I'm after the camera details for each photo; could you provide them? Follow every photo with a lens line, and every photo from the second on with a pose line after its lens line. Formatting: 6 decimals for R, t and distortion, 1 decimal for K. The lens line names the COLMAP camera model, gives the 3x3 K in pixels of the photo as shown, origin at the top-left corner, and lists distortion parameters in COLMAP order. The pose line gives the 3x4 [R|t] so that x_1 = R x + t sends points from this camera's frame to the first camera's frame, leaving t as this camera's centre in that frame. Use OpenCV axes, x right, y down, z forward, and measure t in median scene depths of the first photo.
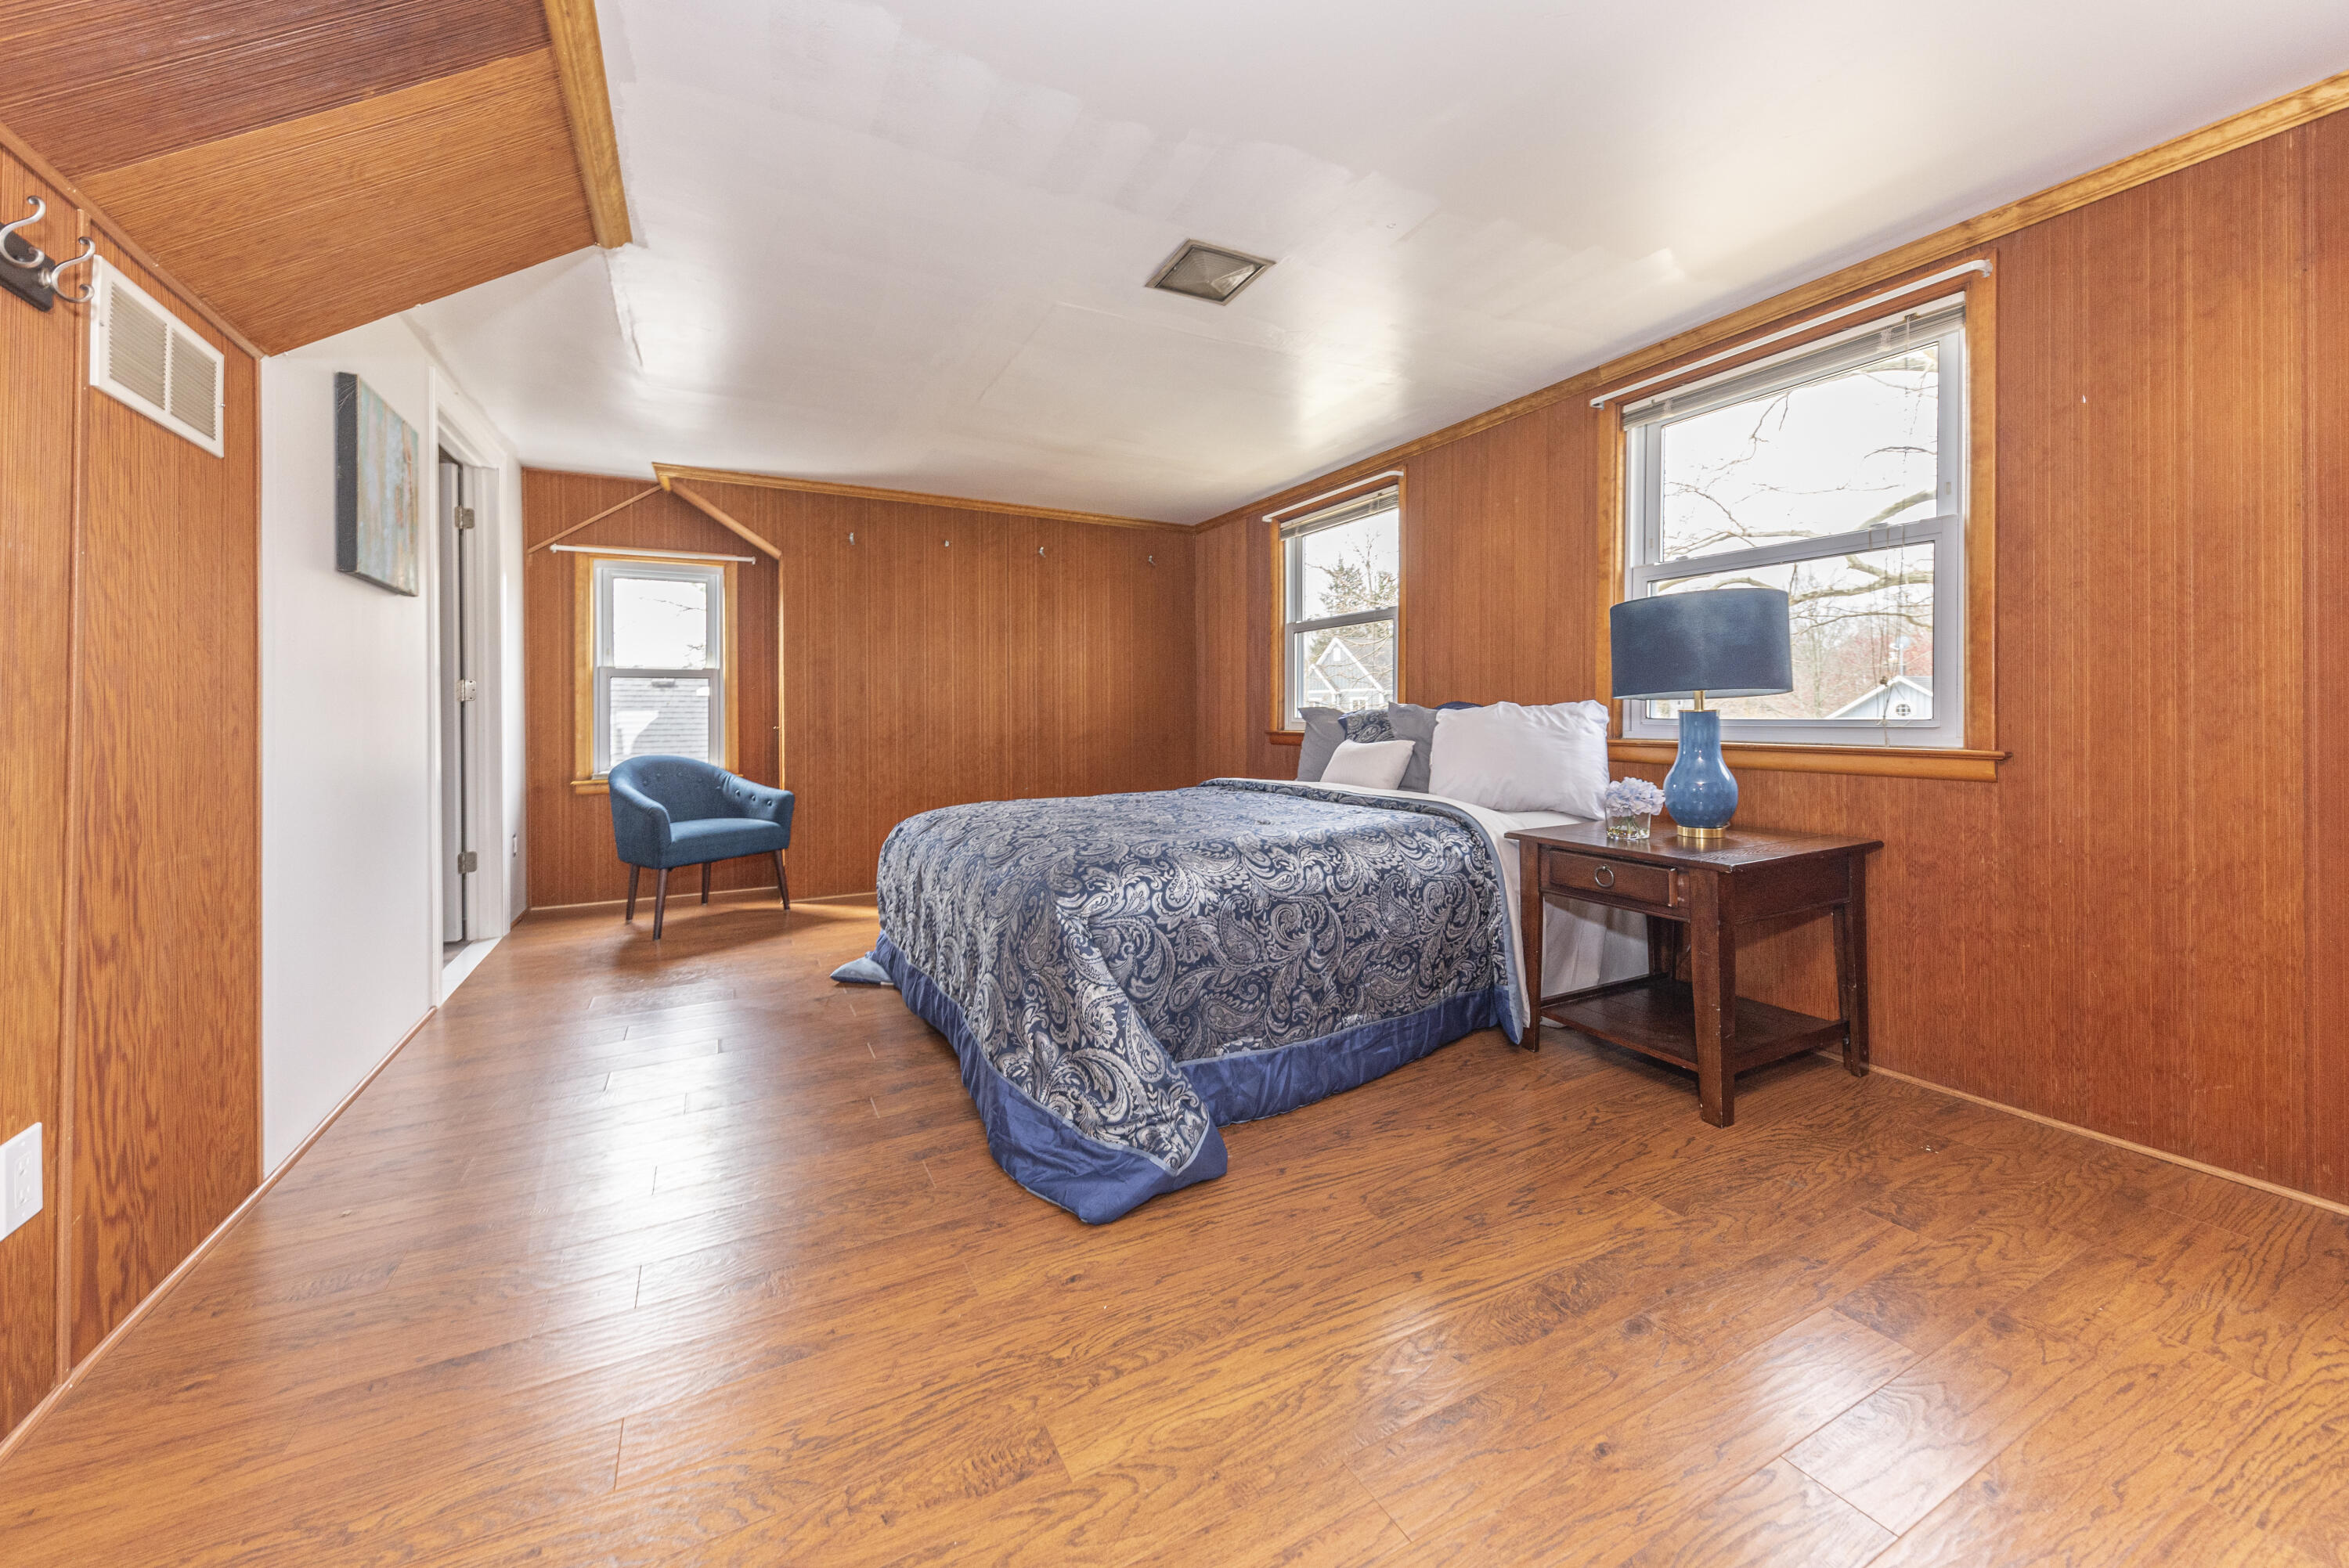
lens RADIAL K [[849.4, 0, 1177.9], [0, 849.4, 709.0], [0, 0, 1]] dist [0.004730, 0.000037]
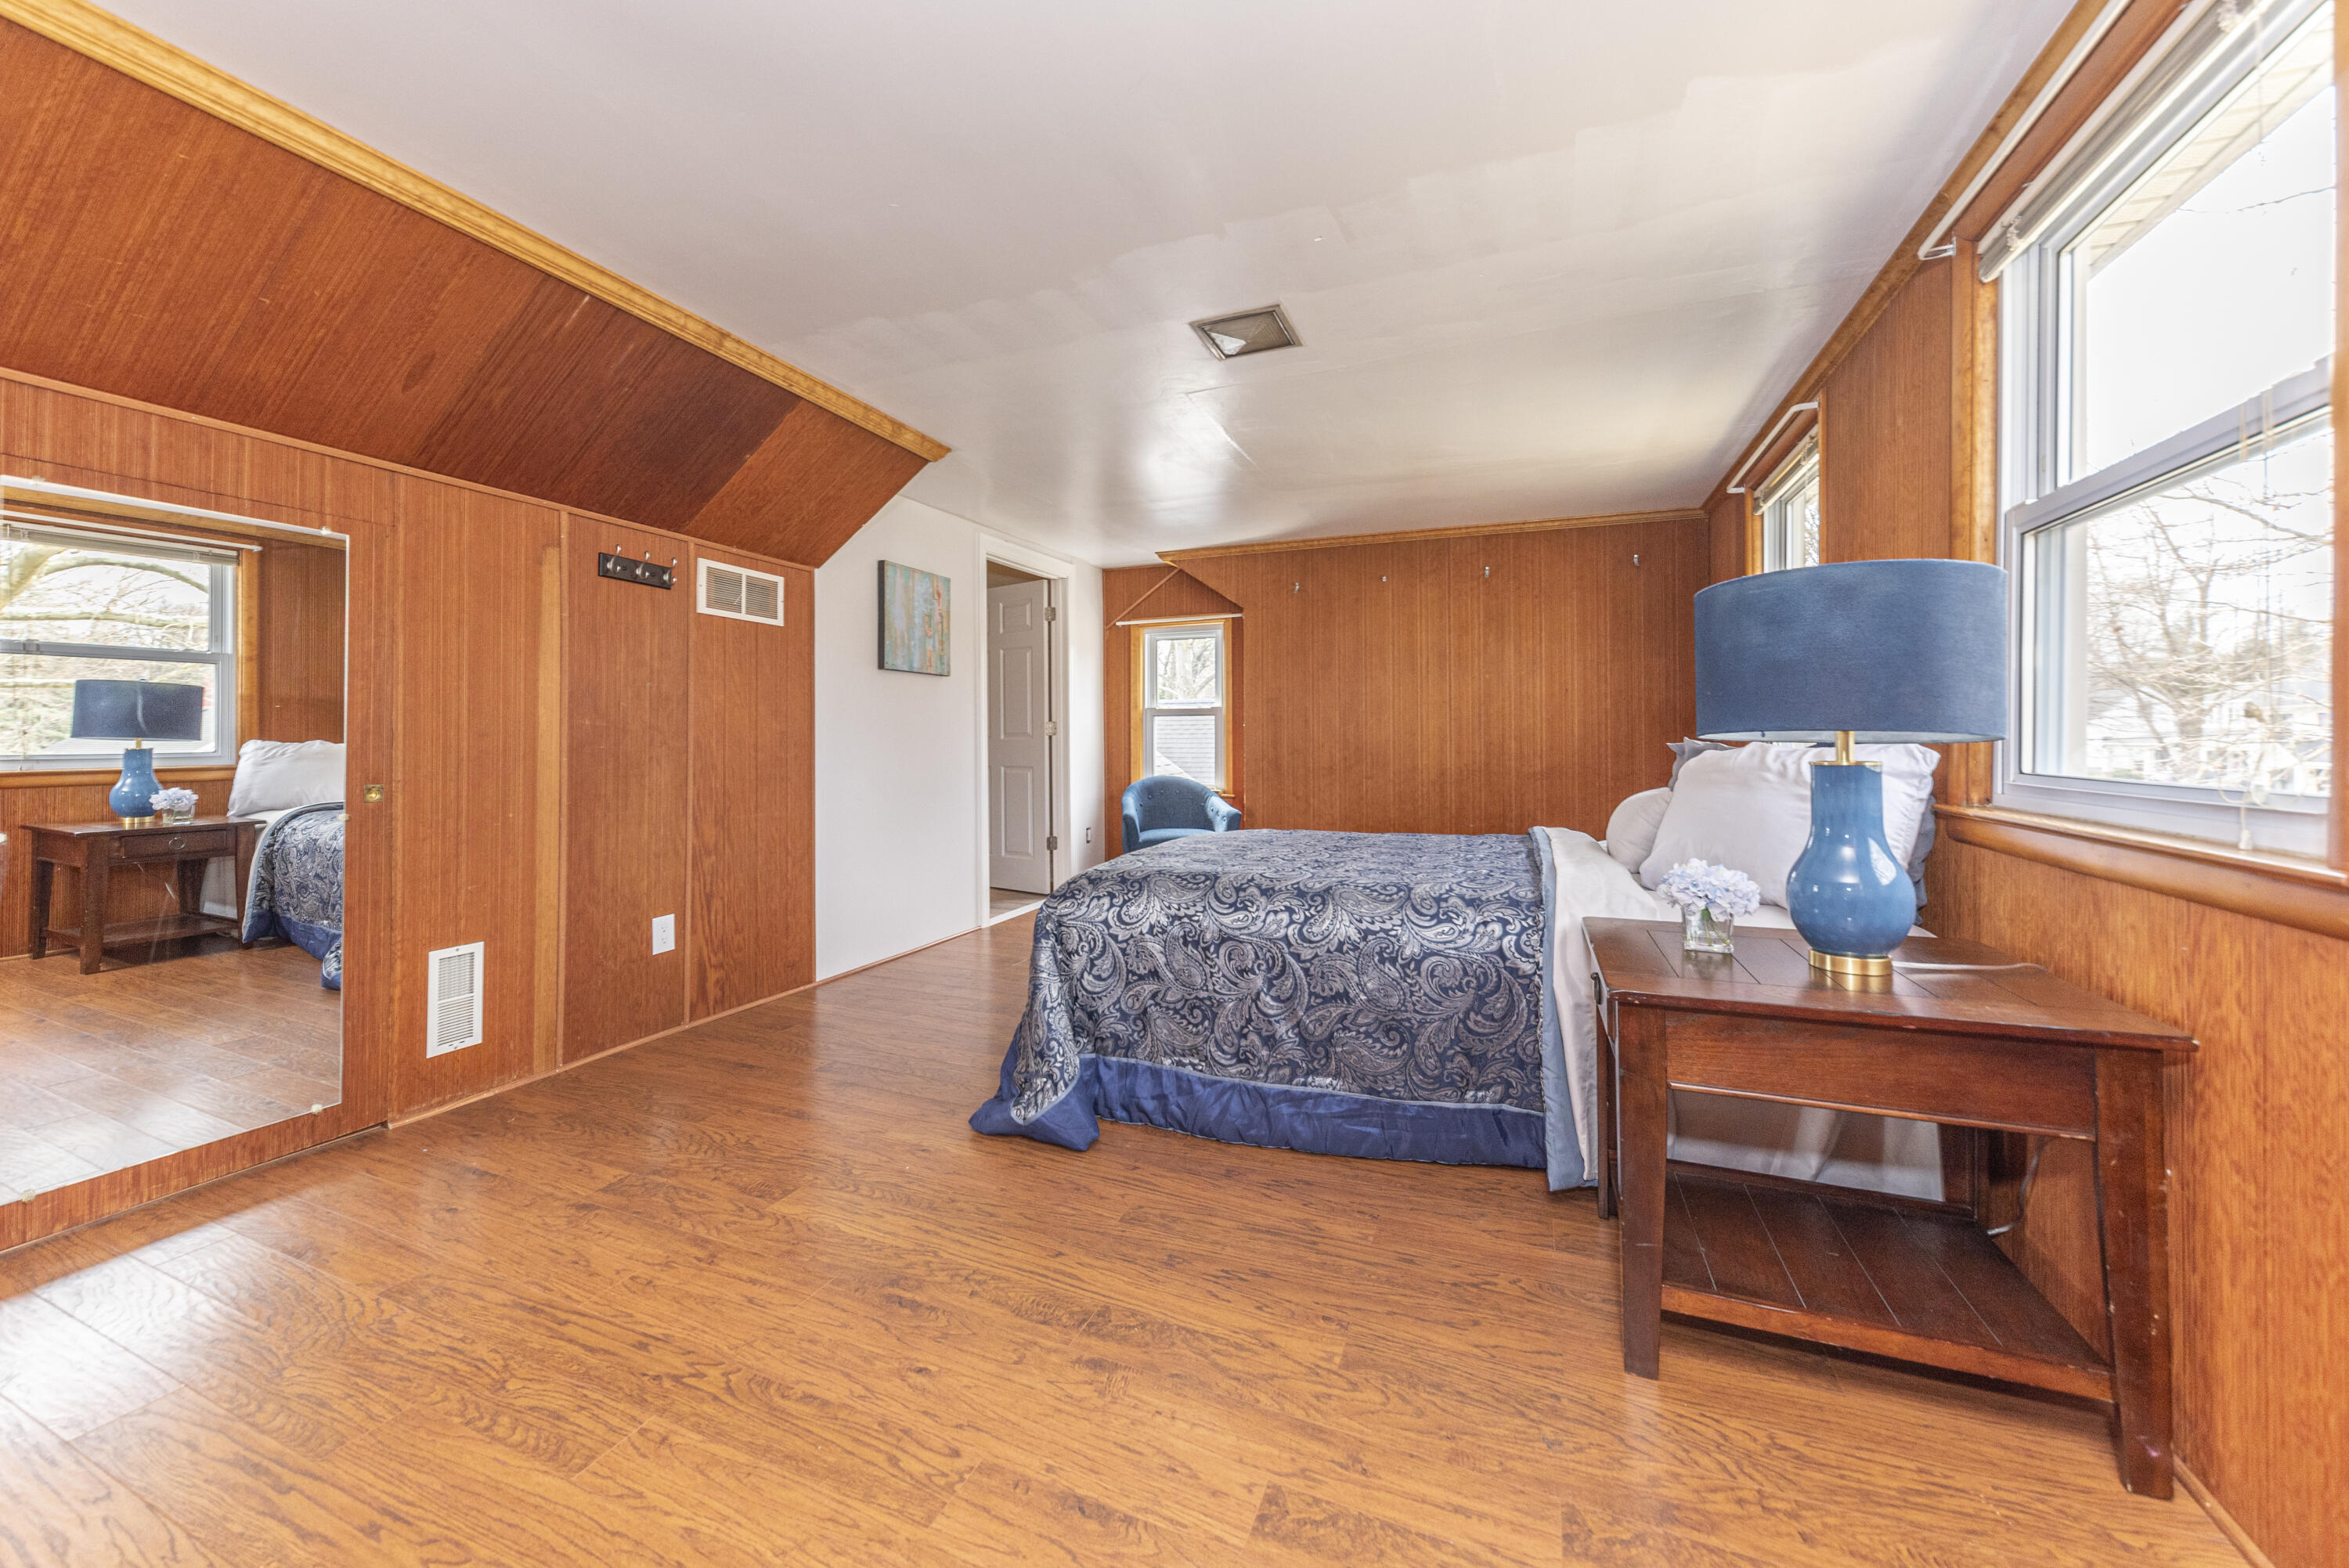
lens RADIAL K [[910.7, 0, 1170.9], [0, 910.7, 732.7], [0, 0, 1]] dist [0.000684, -0.000070]
pose [[0.639183, -0.001031, -0.769054, 0.890950], [0.001481, 0.999999, -0.000110, -0.022099], [0.769053, -0.001069, 0.639184, 0.228355]]
